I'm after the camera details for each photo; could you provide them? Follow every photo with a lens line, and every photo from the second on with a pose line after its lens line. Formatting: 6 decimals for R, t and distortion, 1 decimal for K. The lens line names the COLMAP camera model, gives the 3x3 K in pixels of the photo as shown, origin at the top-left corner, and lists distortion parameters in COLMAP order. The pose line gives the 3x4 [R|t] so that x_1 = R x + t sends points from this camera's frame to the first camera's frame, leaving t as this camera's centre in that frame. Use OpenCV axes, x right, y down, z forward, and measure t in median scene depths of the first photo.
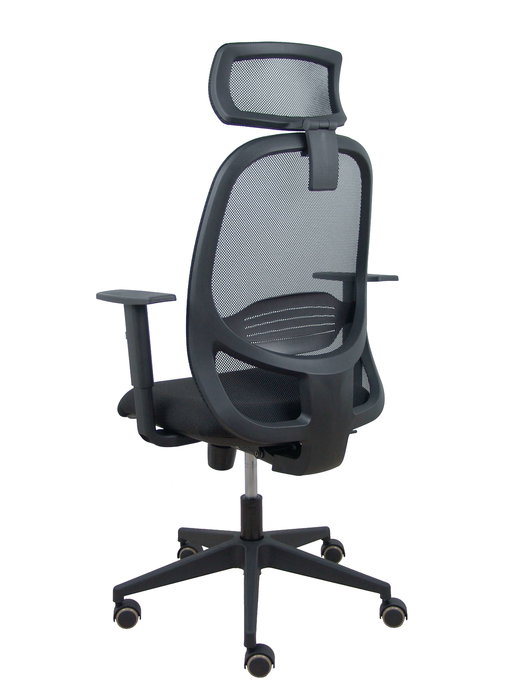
lens RADIAL K [[1002.3, 0, 262.5], [0, 1002.3, 350.0], [0, 0, 1]] dist [0.004562, 0.001066]
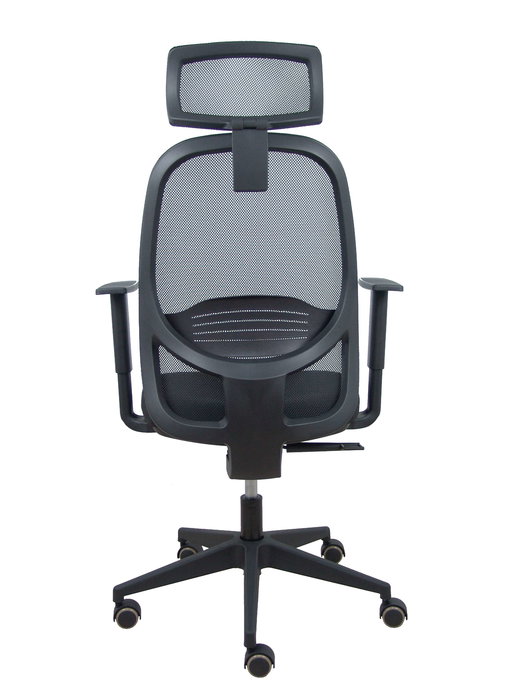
lens RADIAL K [[993.2, 0, 292.1], [0, 993.2, 349.7], [0, 0, 1]] dist [0.010805, 0.007579]
pose [[0.999998, 0.000658, 0.001844, 0.088659], [-0.000660, 0.999999, 0.001193, -0.005245], [-0.001843, -0.001194, 0.999998, 0.026630]]
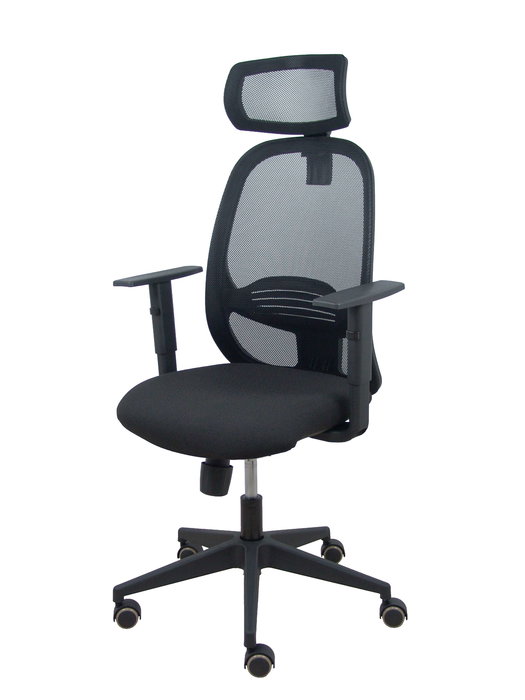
lens RADIAL K [[1086.5, 0, 262.5], [0, 1086.5, 350.0], [0, 0, 1]] dist [-0.033366, -0.043322]
pose [[0.999996, 0.000021, 0.002843, -0.009926], [0.000024, 0.999875, -0.015801, 0.055205], [-0.002843, 0.015801, 0.999871, -0.273565]]
